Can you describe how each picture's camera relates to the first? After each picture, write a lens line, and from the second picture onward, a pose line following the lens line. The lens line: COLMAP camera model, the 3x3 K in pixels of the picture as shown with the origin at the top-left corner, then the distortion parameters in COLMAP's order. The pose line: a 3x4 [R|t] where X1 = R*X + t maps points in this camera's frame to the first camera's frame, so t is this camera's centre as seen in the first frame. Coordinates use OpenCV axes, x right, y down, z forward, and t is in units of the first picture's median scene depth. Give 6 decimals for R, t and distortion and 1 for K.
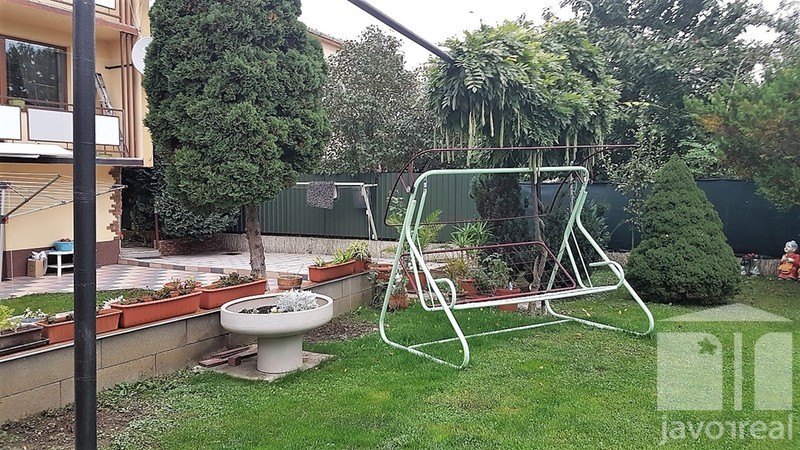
lens RADIAL K [[593.8, 0, 409.1], [0, 593.8, 224.9], [0, 0, 1]] dist [0.034815, -0.055460]
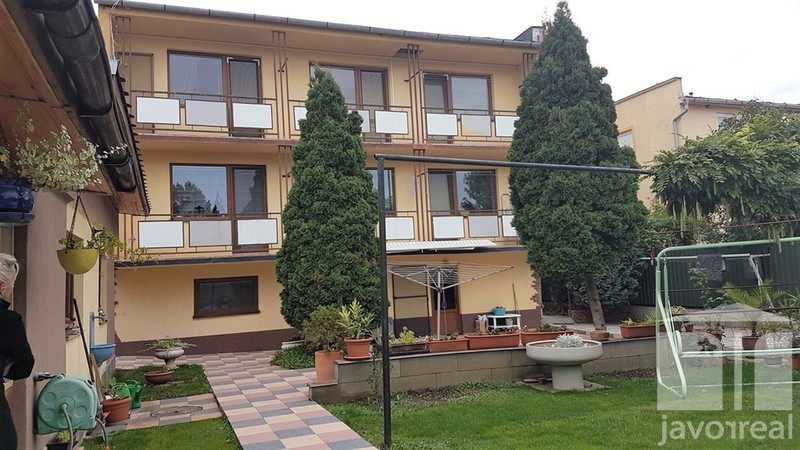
lens RADIAL K [[593.8, 0, 397.4], [0, 593.8, 223.8], [0, 0, 1]] dist [0.034815, -0.055460]
pose [[0.720049, -0.086254, -0.688542, 0.397519], [-0.004129, 0.991695, -0.128548, 0.022406], [0.693911, 0.095404, 0.713712, -0.282511]]
